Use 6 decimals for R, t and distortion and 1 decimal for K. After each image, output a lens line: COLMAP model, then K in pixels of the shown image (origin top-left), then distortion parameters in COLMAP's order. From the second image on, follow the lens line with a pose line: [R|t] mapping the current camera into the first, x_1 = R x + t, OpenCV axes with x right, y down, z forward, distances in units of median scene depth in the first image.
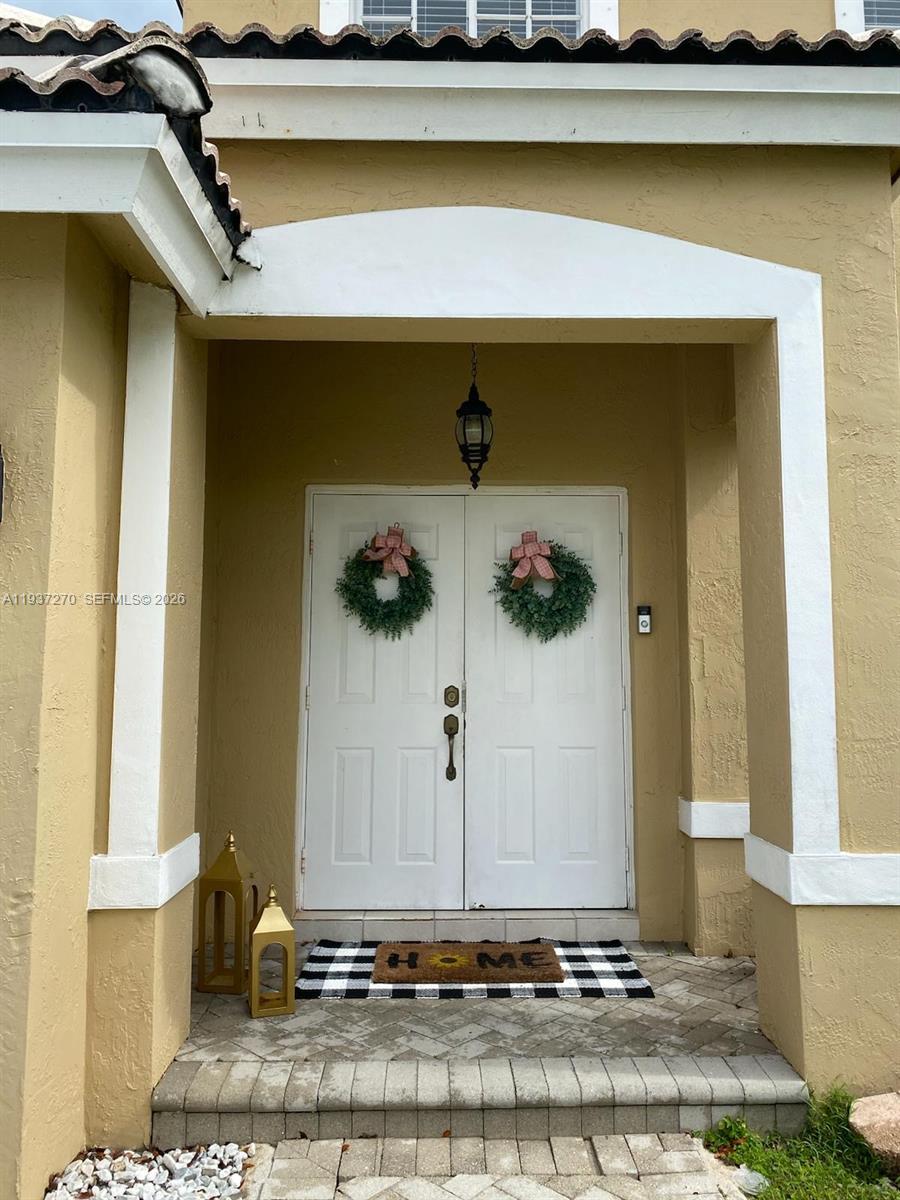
lens RADIAL K [[894.5, 0, 450.0], [0, 894.5, 600.0], [0, 0, 1]] dist [0.060106, -0.084270]
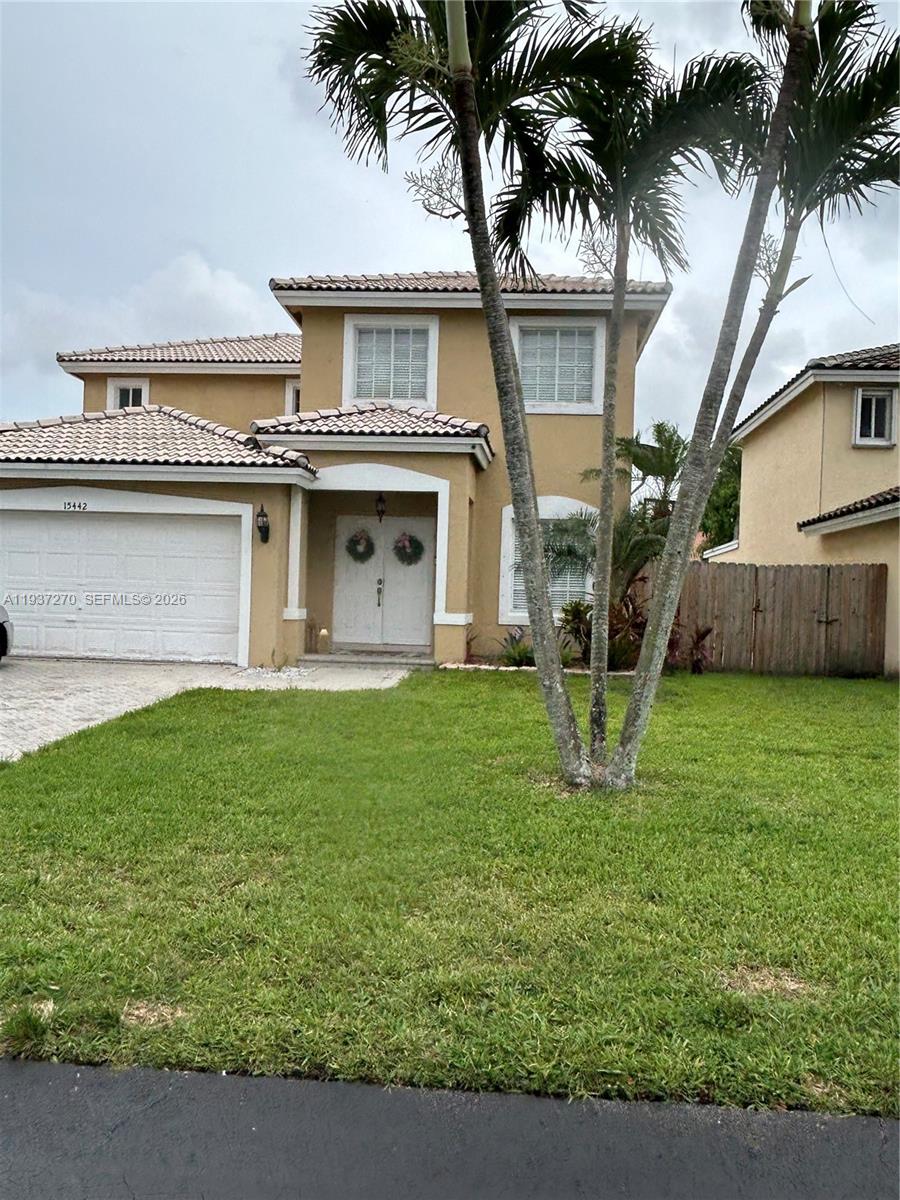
lens RADIAL K [[883.0, 0, 450.0], [0, 883.0, 600.0], [0, 0, 1]] dist [-0.000395, -0.000038]
pose [[0.995331, 0.027297, -0.092578, 0.562522], [-0.019066, 0.995880, 0.088655, -0.118312], [0.094617, -0.086476, 0.991751, -2.204470]]
